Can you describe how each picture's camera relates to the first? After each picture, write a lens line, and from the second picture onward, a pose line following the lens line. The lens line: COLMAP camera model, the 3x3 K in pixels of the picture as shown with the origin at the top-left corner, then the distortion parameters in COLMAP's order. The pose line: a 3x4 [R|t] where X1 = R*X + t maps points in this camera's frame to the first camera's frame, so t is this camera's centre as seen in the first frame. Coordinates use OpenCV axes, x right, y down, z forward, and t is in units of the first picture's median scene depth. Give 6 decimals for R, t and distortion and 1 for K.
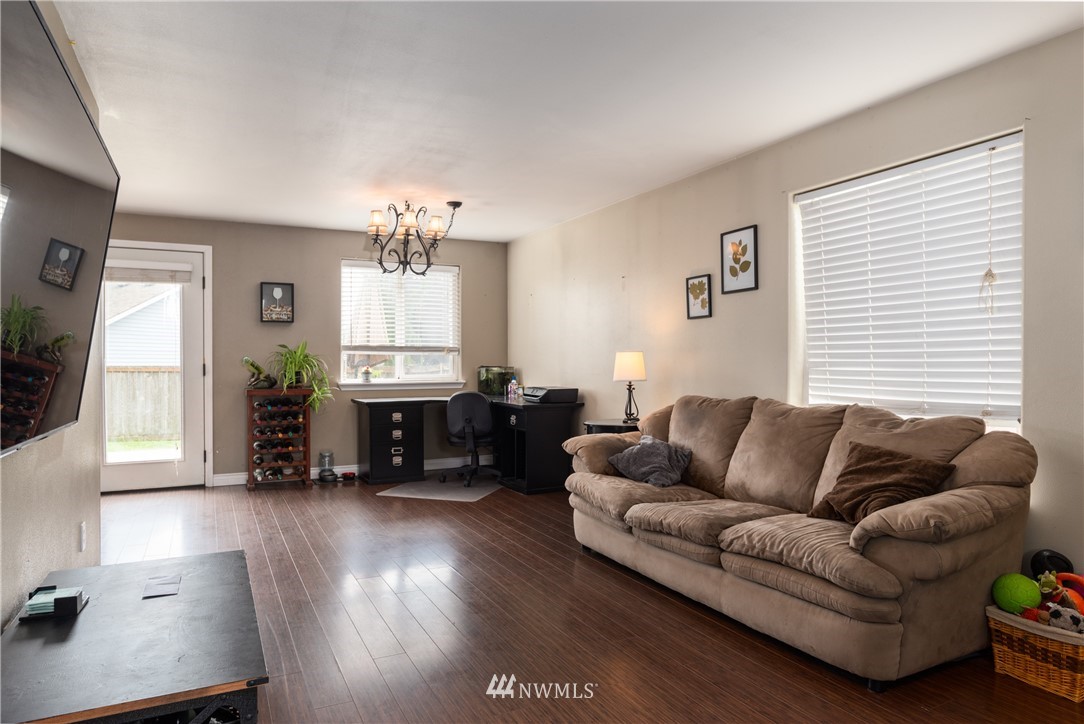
lens RADIAL K [[658.6, 0, 545.5], [0, 658.6, 369.3], [0, 0, 1]] dist [-0.040083, -0.001963]
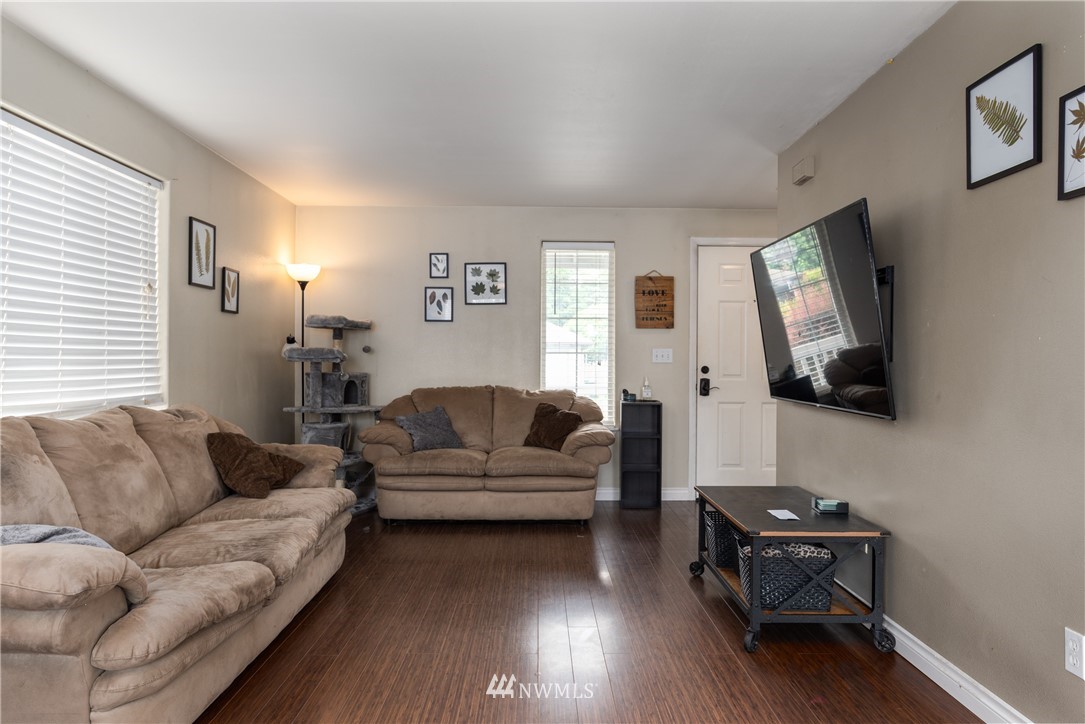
lens RADIAL K [[709.3, 0, 543.6], [0, 709.3, 362.7], [0, 0, 1]] dist [-0.004272, -0.000140]
pose [[-0.891037, -0.005738, 0.453895, -0.501304], [0.001212, 0.999886, 0.015019, -0.021188], [-0.453929, 0.013932, -0.890929, 1.614266]]
